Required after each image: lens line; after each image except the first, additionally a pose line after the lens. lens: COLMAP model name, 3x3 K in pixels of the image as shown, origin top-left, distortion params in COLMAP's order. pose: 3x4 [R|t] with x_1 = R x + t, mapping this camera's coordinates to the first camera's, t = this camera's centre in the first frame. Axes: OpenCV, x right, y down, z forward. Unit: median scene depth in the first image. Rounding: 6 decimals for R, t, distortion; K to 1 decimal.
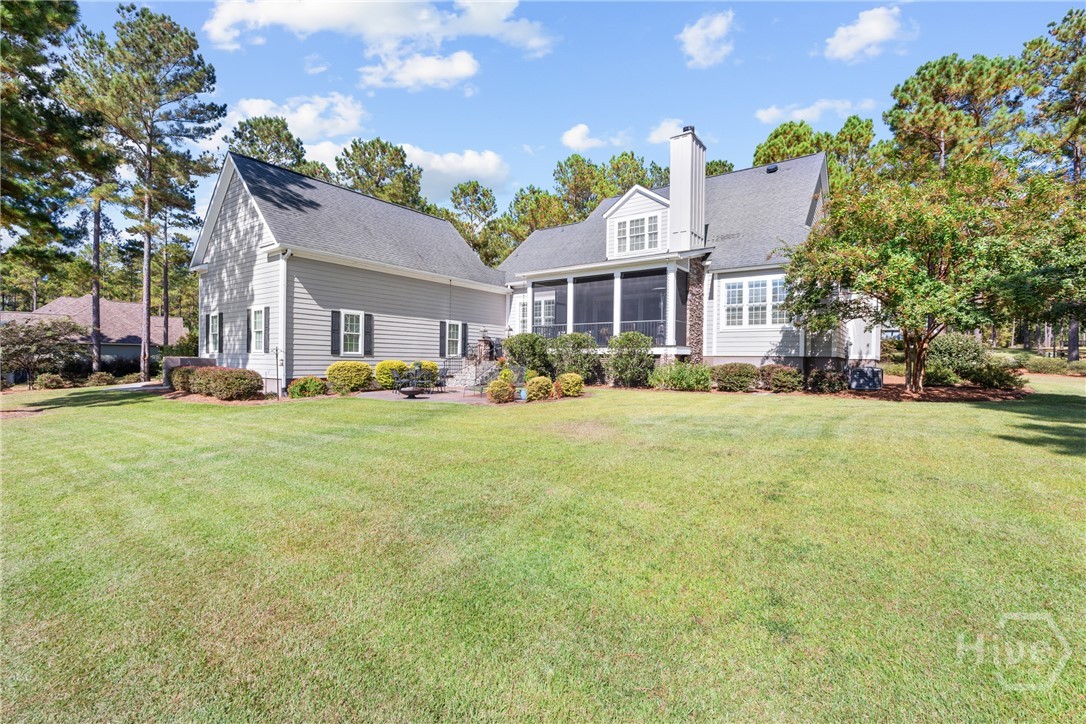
lens RADIAL K [[490.1, 0, 537.6], [0, 490.1, 362.5], [0, 0, 1]] dist [-0.002502, -0.000440]
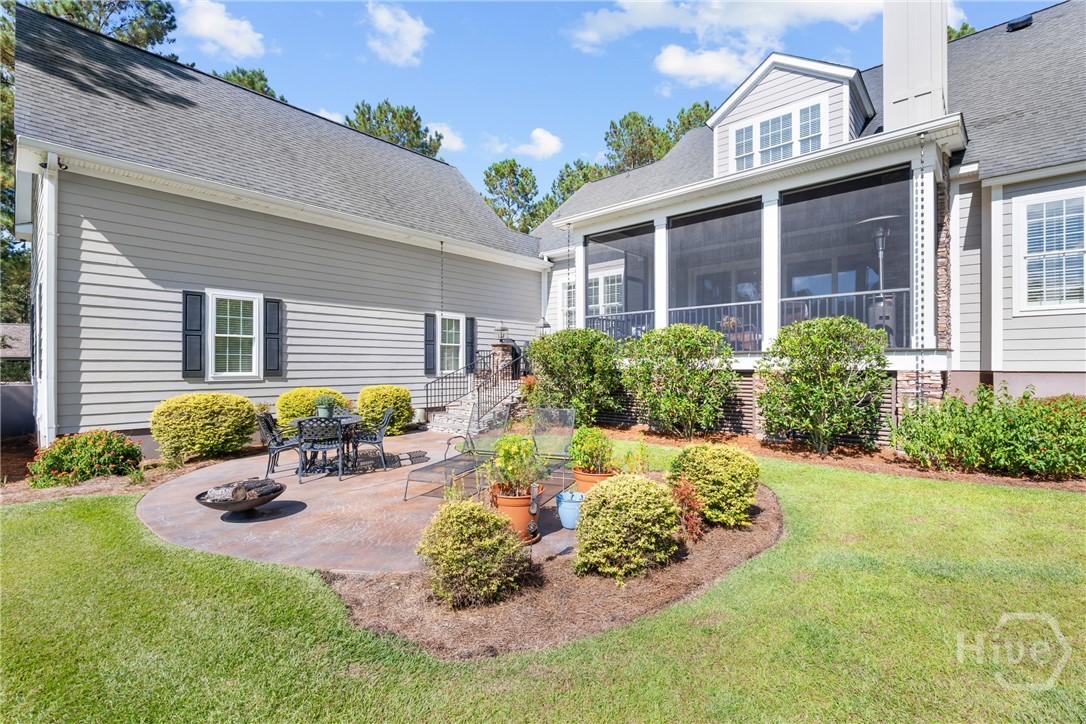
lens RADIAL K [[490.1, 0, 537.6], [0, 490.1, 362.5], [0, 0, 1]] dist [-0.002502, -0.000440]
pose [[0.995007, -0.014168, -0.098798, -0.010347], [0.013202, 0.999858, -0.010426, -0.018850], [0.098932, 0.009070, 0.995053, 0.444370]]
